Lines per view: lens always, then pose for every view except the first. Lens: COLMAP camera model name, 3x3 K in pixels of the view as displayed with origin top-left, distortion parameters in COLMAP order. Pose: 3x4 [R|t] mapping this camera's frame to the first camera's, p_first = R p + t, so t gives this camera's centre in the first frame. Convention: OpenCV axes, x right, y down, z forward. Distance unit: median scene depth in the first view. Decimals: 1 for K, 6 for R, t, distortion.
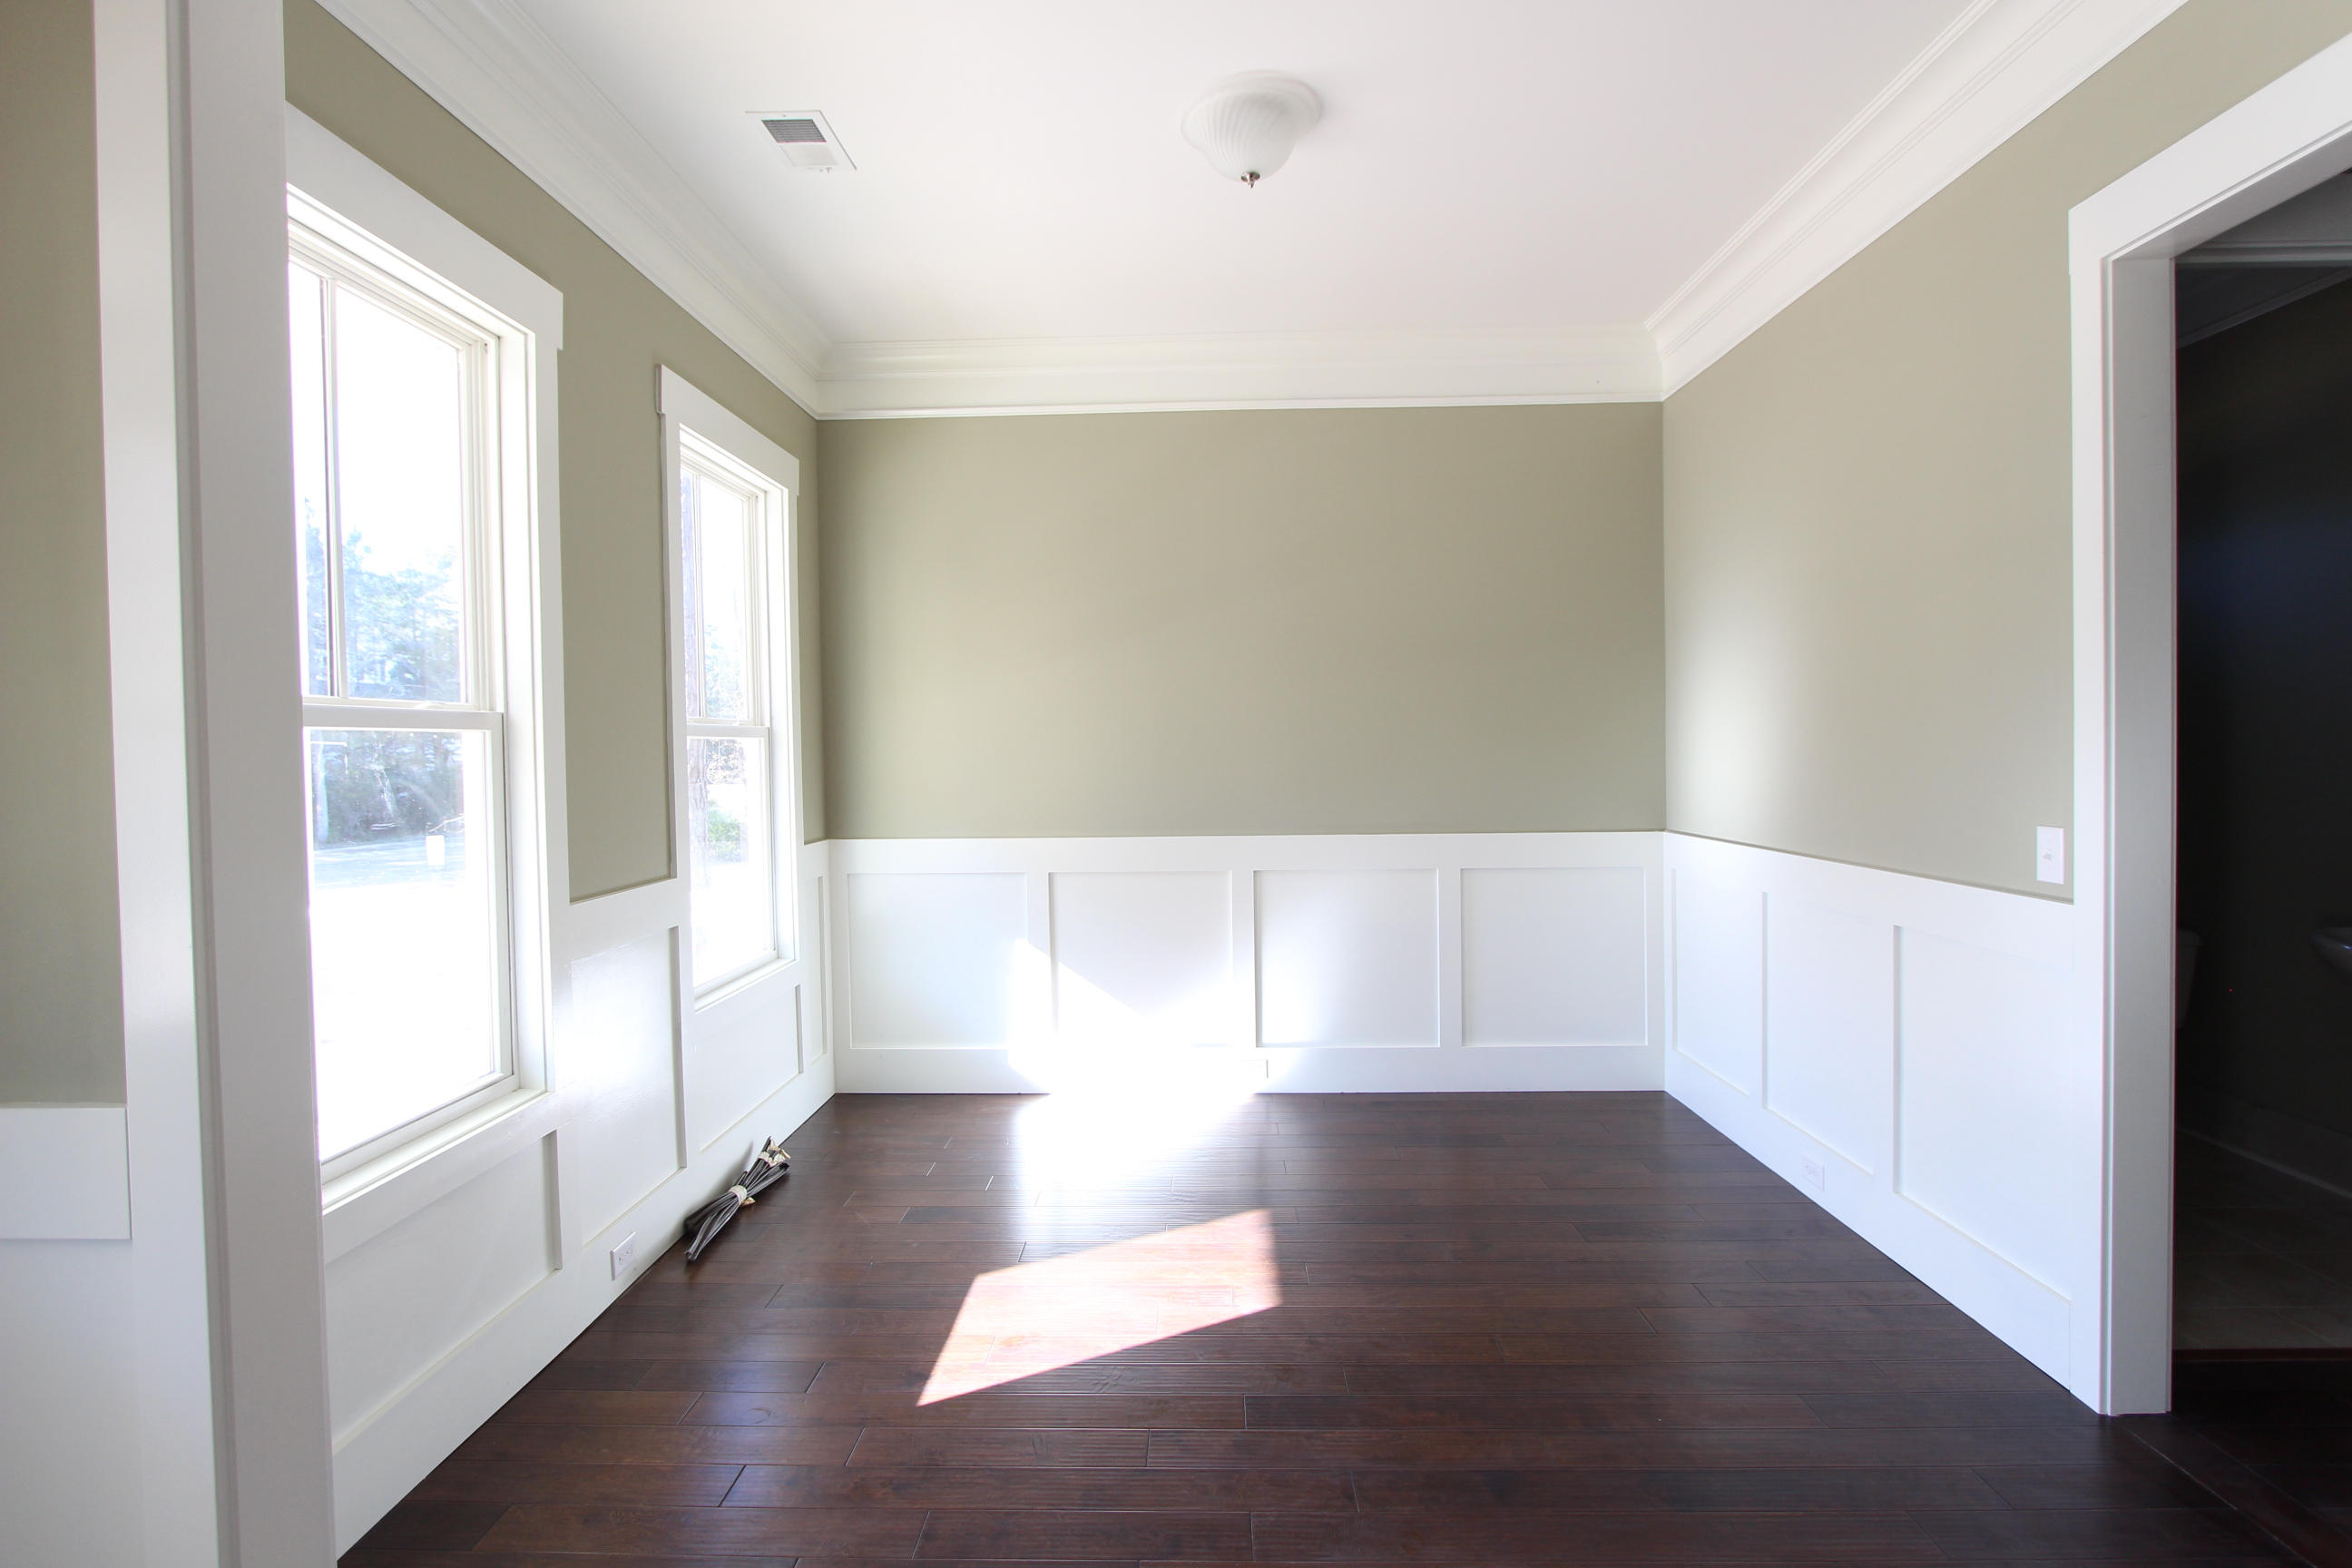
lens RADIAL K [[1124.9, 0, 1176.1], [0, 1124.9, 787.8], [0, 0, 1]] dist [0.001461, 0.000093]
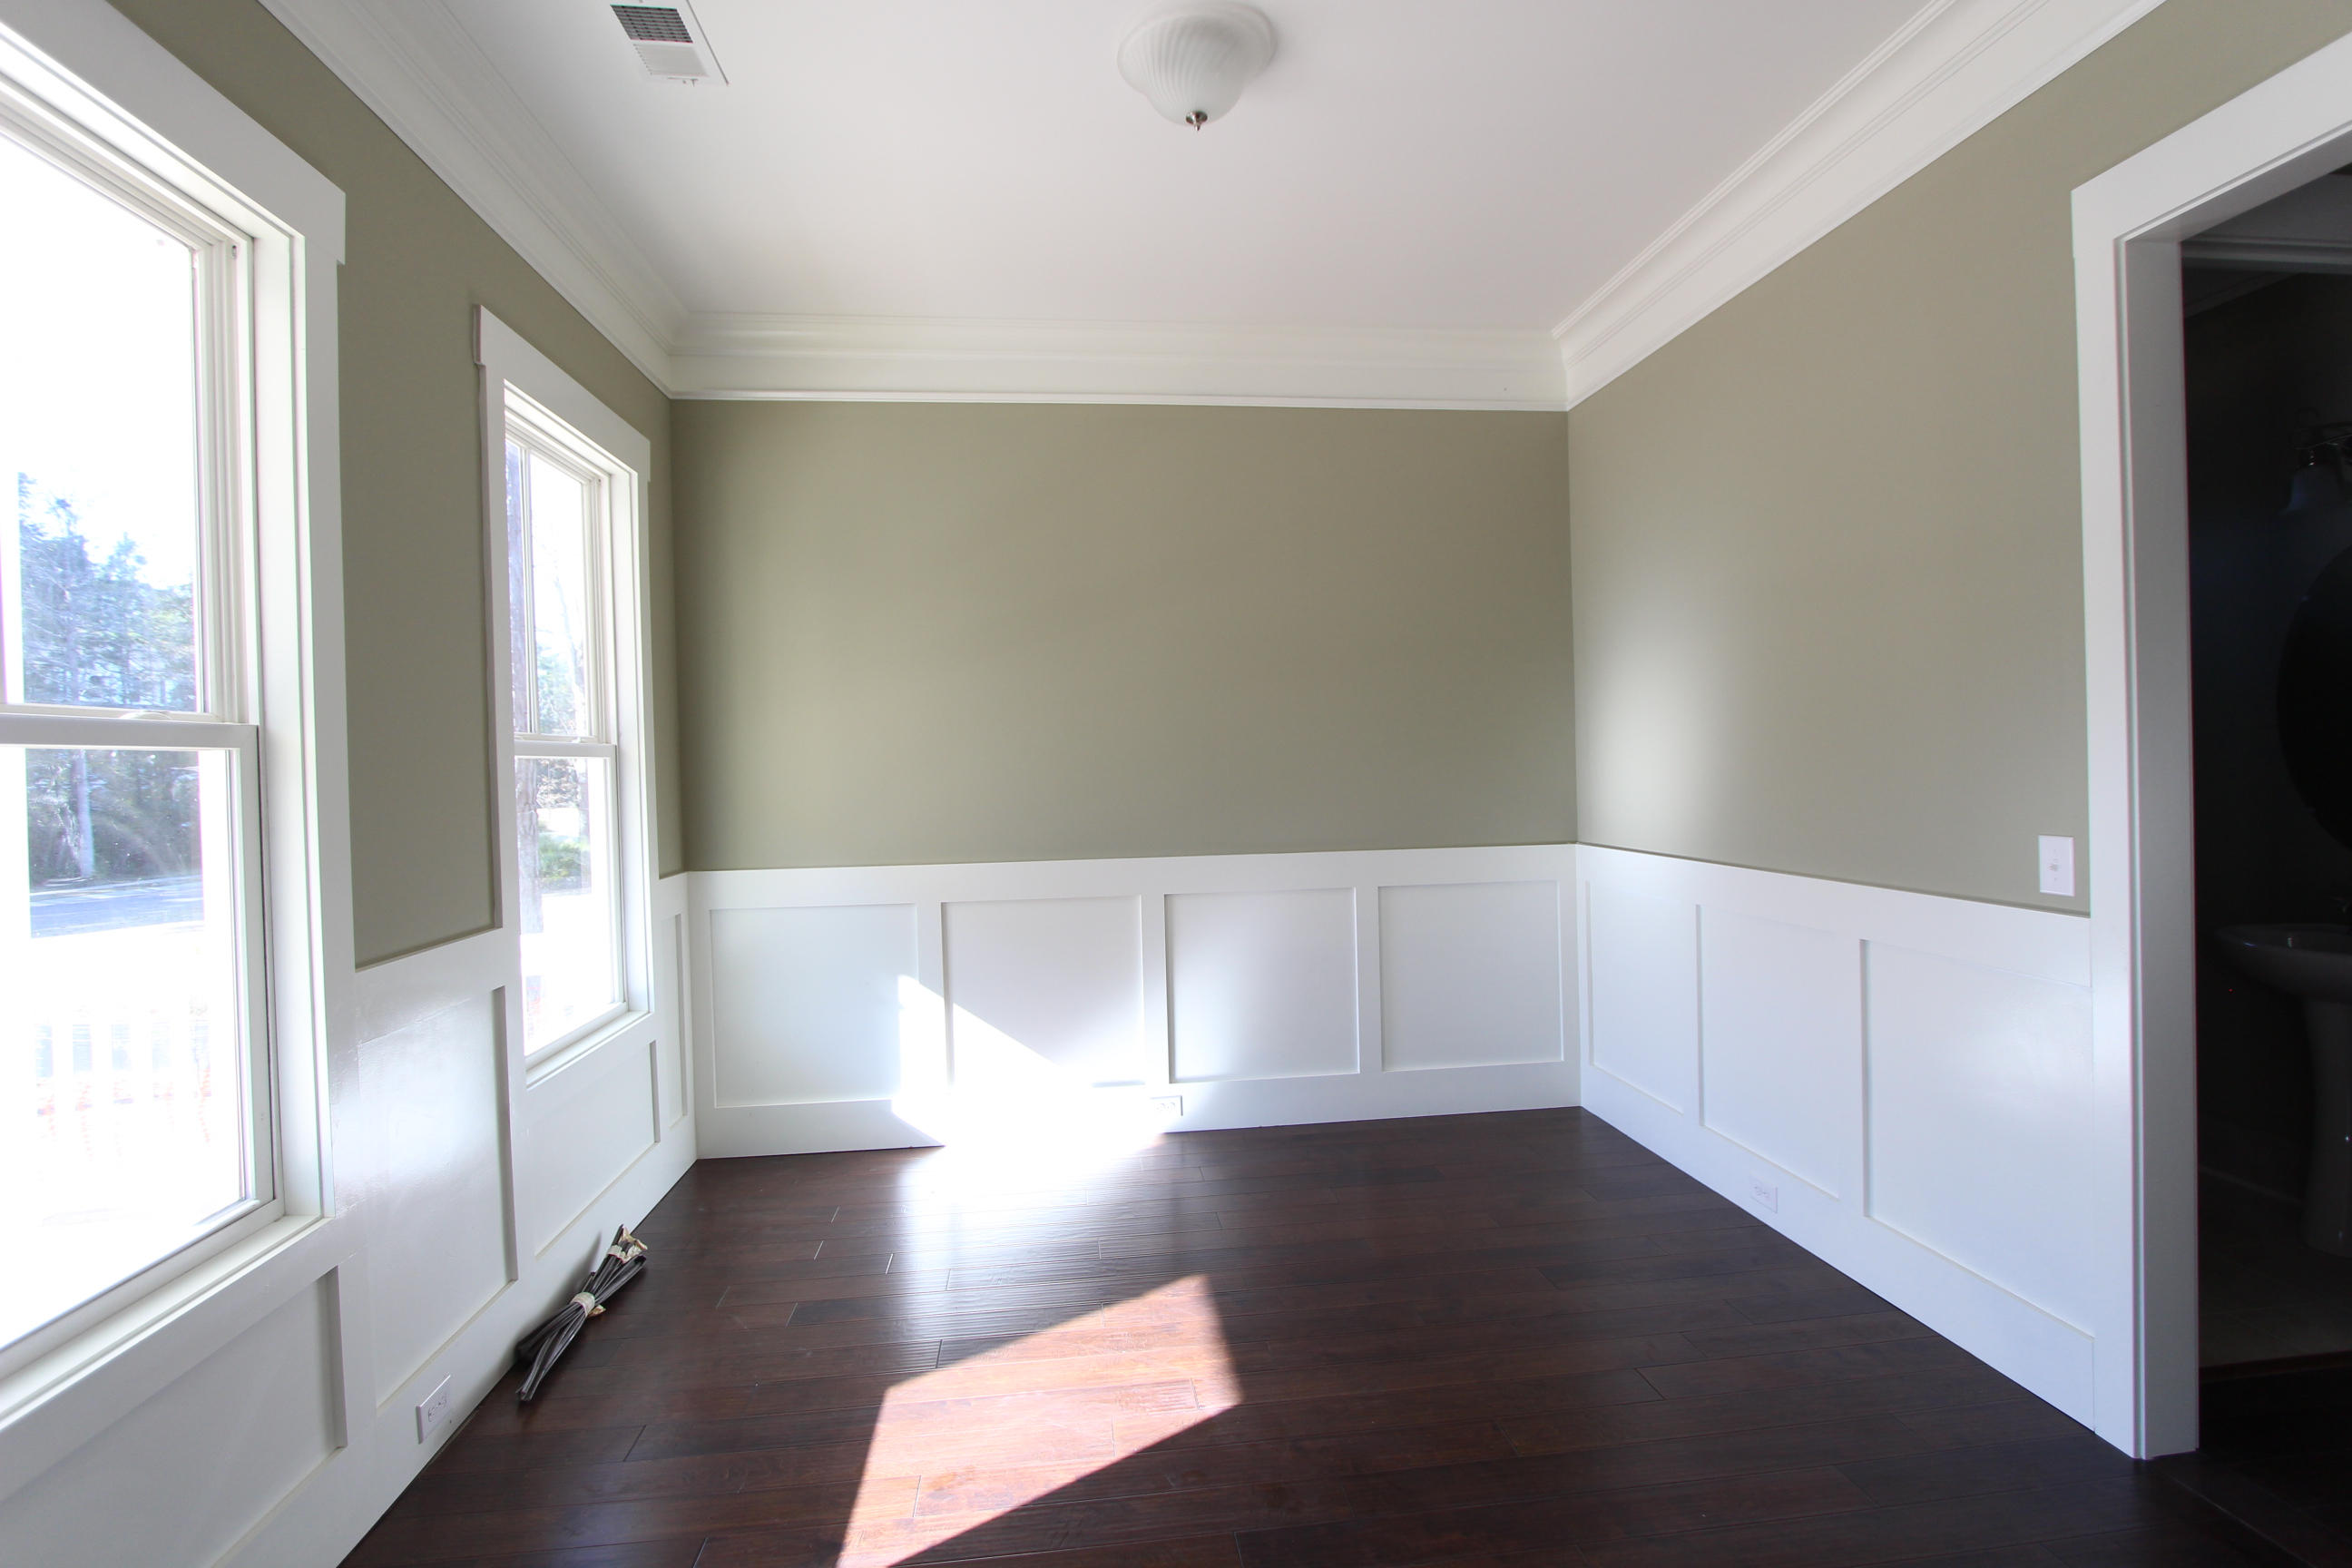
lens RADIAL K [[1079.9, 0, 1176.0], [0, 1079.9, 784.0], [0, 0, 1]] dist [-0.004543, -0.001131]
pose [[0.990002, -0.012718, 0.140482, -0.063564], [0.015269, 0.999737, -0.017096, -0.003726], [-0.140227, 0.019070, 0.989936, 0.144523]]
